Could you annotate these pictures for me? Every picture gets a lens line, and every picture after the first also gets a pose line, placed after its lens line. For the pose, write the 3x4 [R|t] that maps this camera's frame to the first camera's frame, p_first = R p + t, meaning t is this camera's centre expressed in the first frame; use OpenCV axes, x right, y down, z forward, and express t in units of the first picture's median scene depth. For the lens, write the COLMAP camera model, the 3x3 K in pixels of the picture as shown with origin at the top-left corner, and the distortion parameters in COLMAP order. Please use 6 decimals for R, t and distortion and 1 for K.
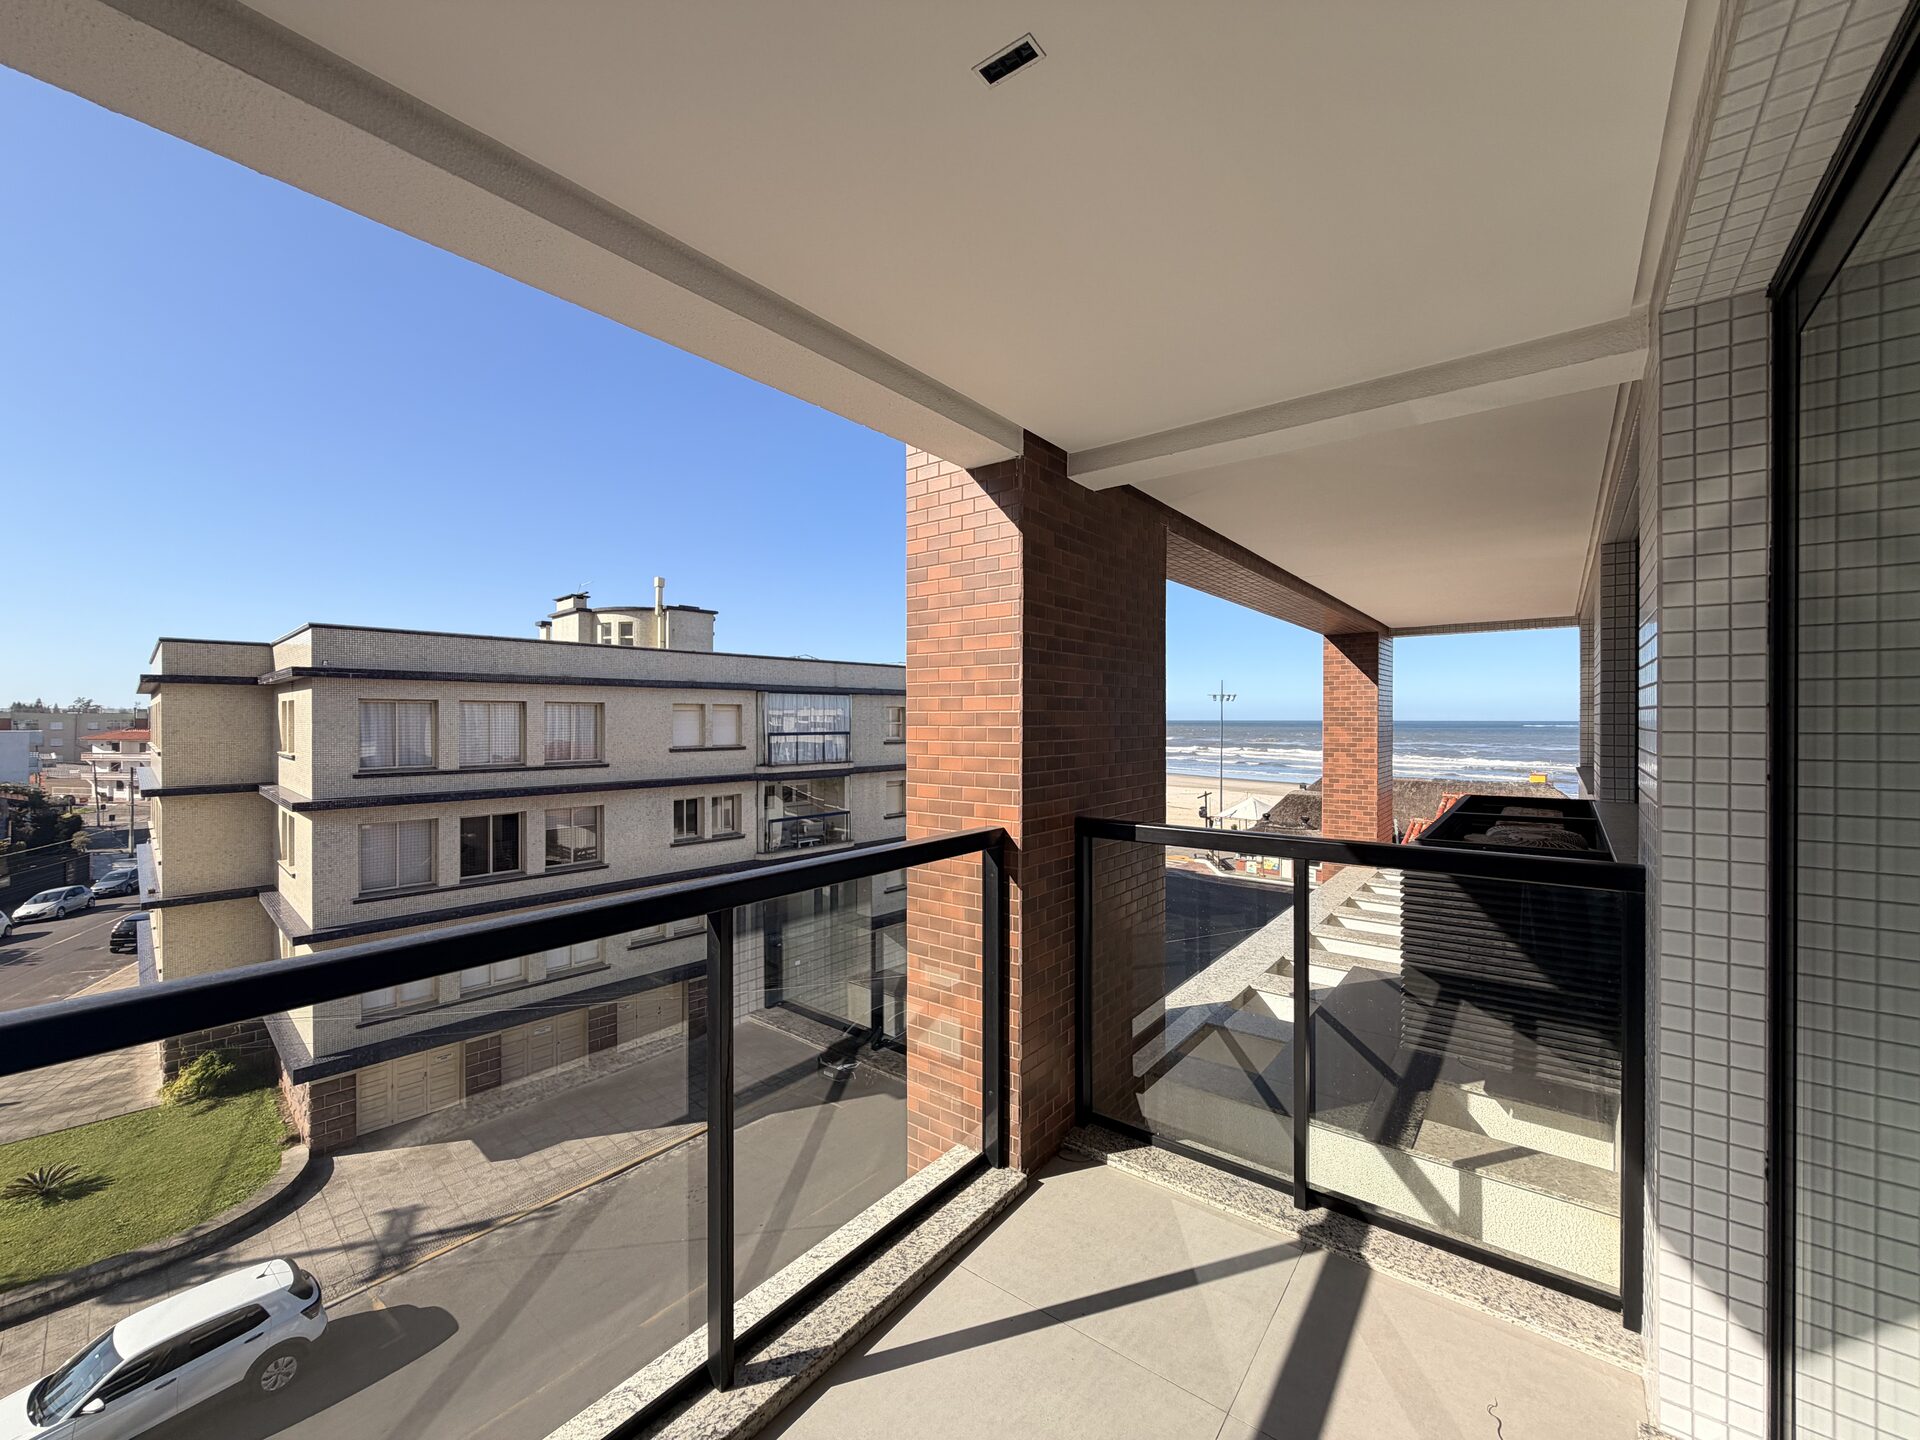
lens RADIAL K [[767.3, 0, 948.3], [0, 767.3, 719.7], [0, 0, 1]] dist [0.001814, -0.000058]
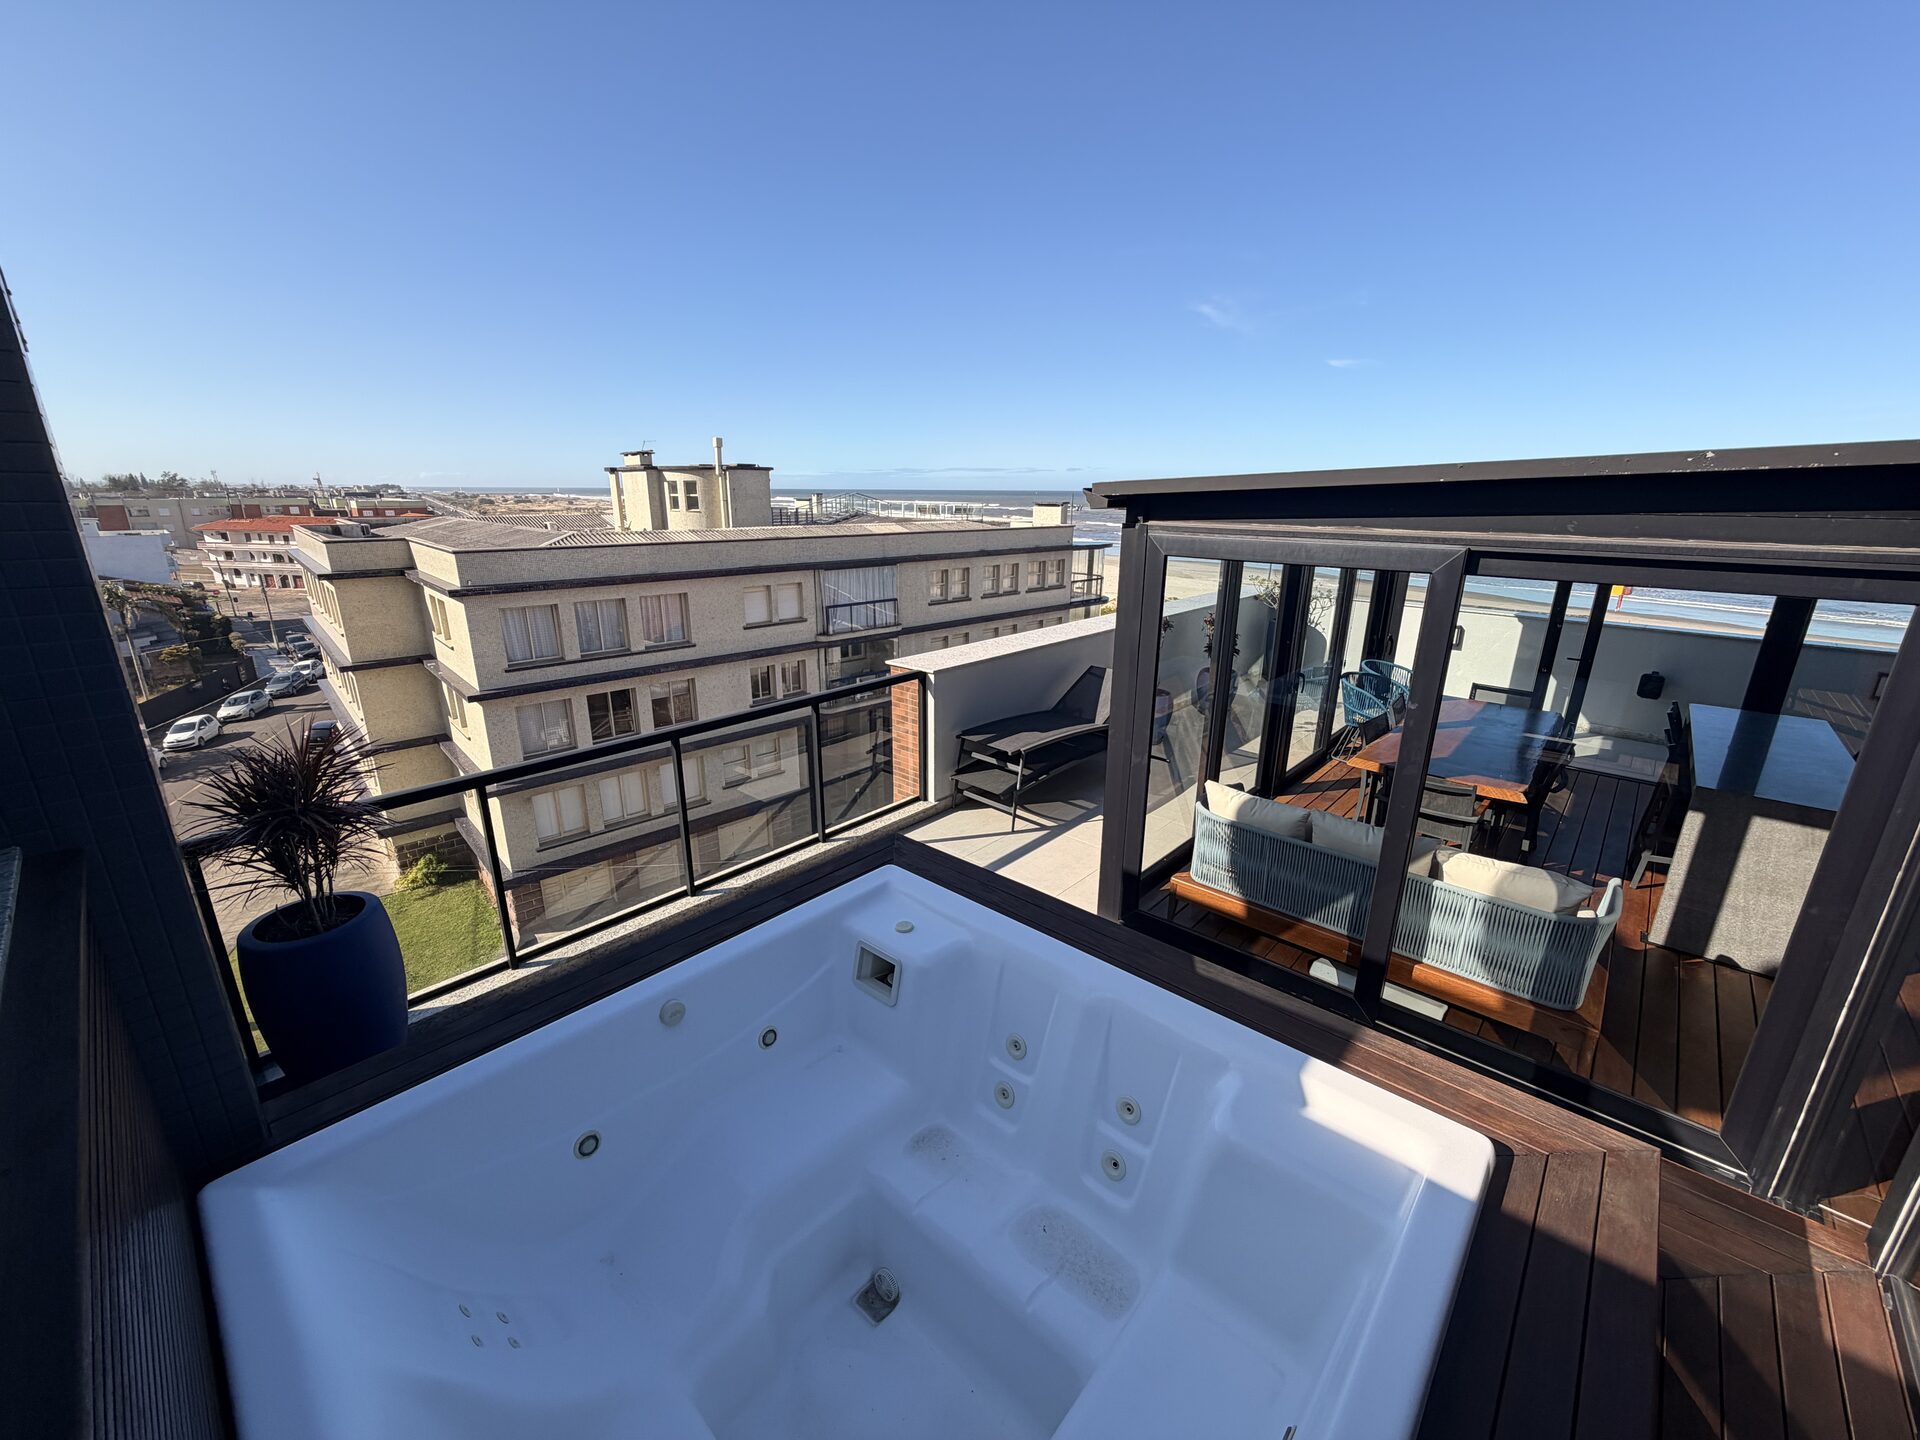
lens RADIAL K [[767.3, 0, 948.0], [0, 767.3, 715.5], [0, 0, 1]] dist [0.001814, -0.000058]
pose [[0.997345, 0.022346, -0.069310, 0.029253], [-0.001841, 0.959187, 0.282768, -0.151194], [0.072800, -0.281890, 0.956681, -0.124110]]
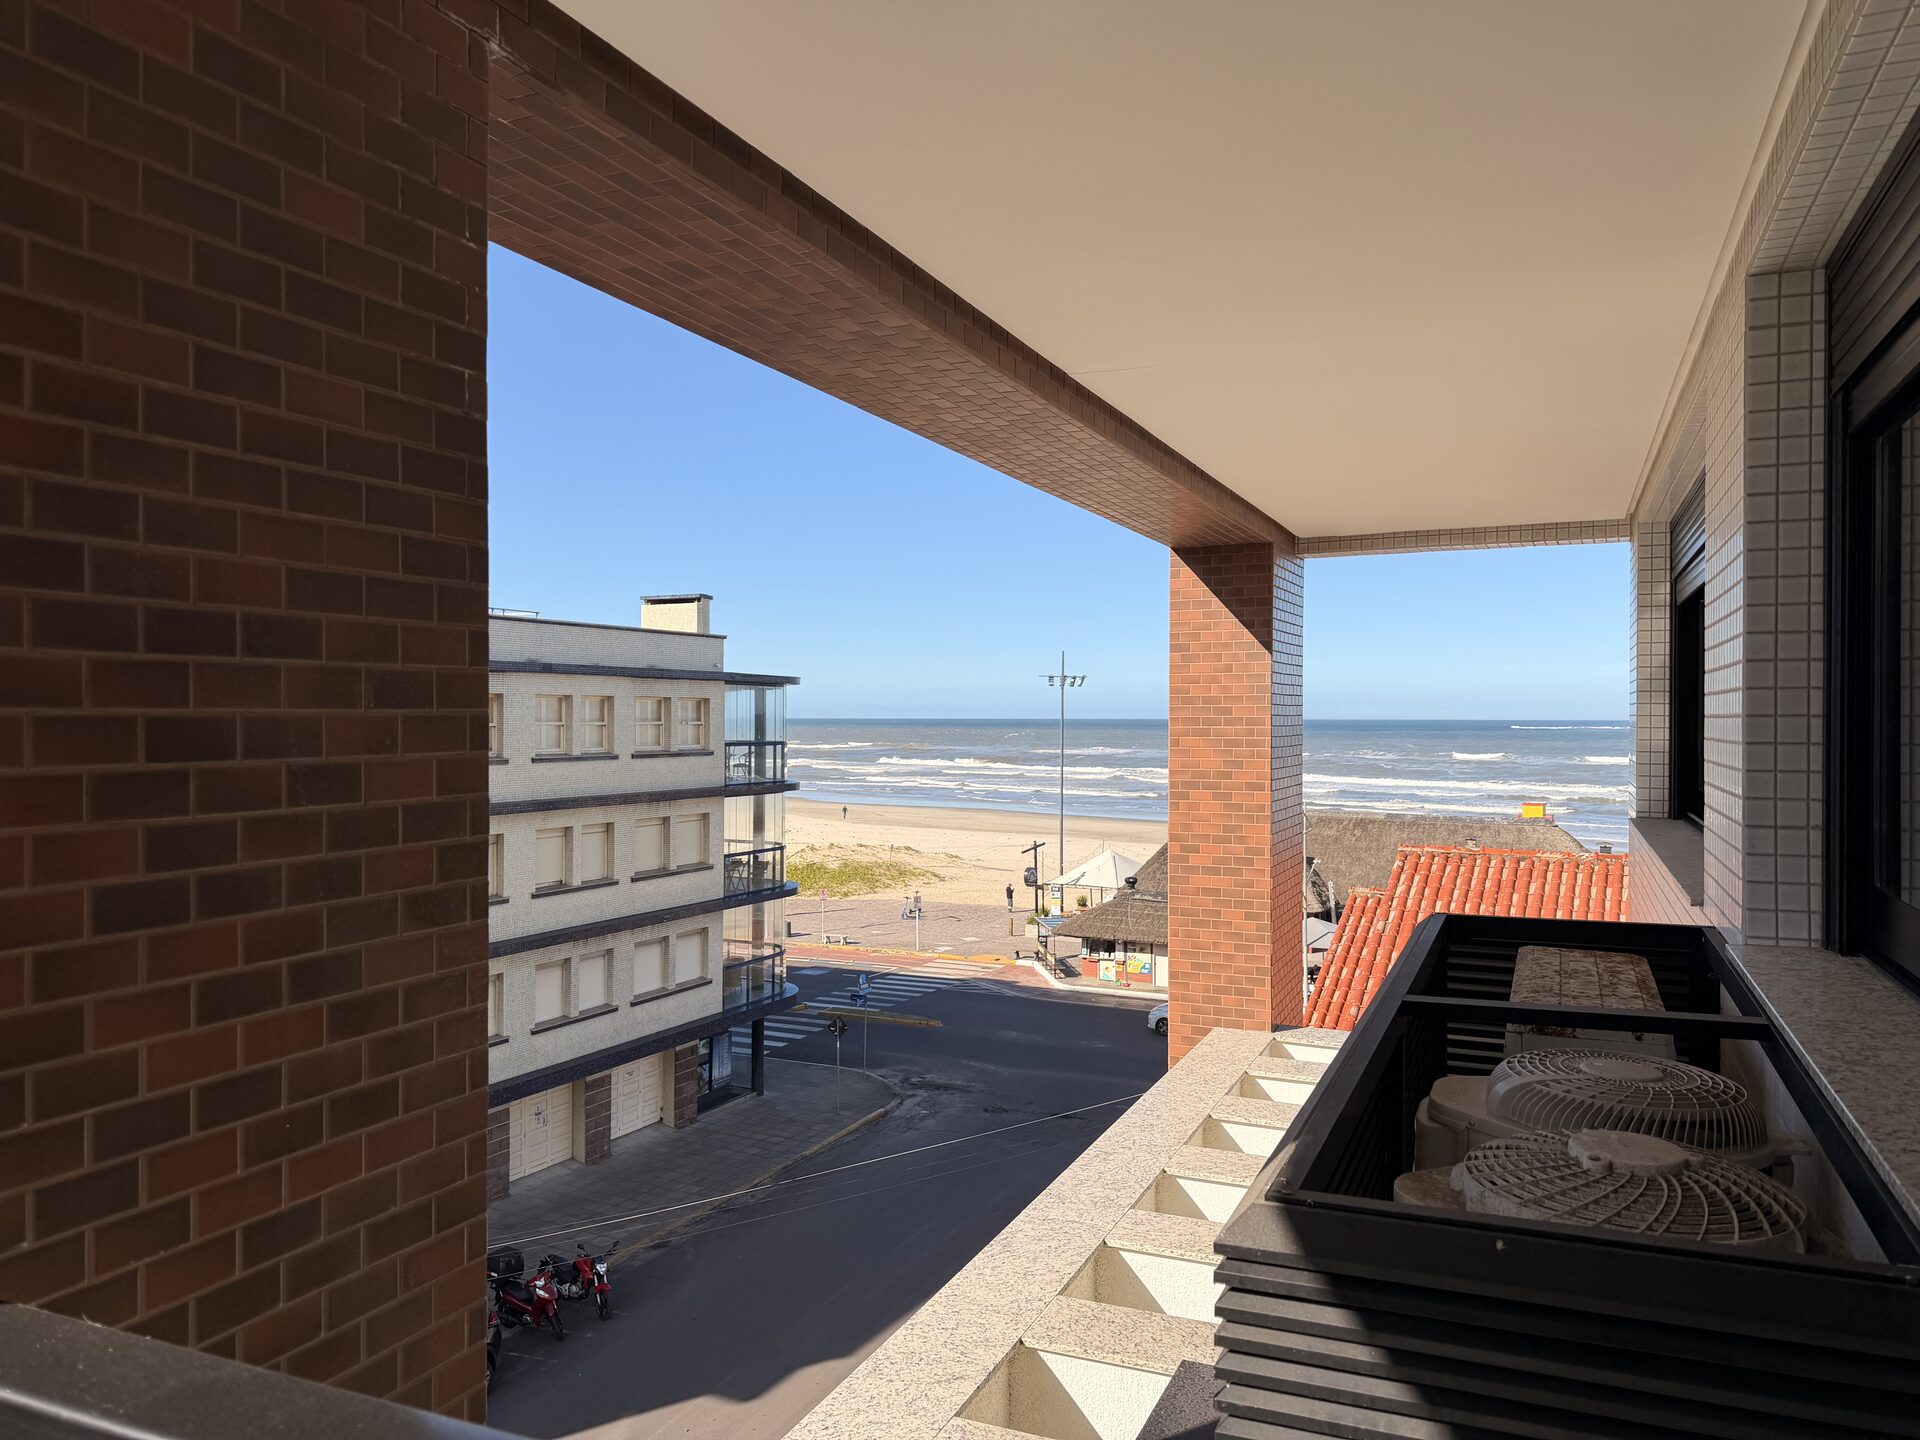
lens RADIAL K [[1367.0, 0, 971.1], [0, 1367.0, 720.0], [0, 0, 1]] dist [0.108946, -0.043099]
pose [[0.963652, 0.000826, 0.267159, 0.034620], [-0.001581, 0.999995, 0.002613, -0.000872], [-0.267156, -0.002941, 0.963649, 0.051068]]
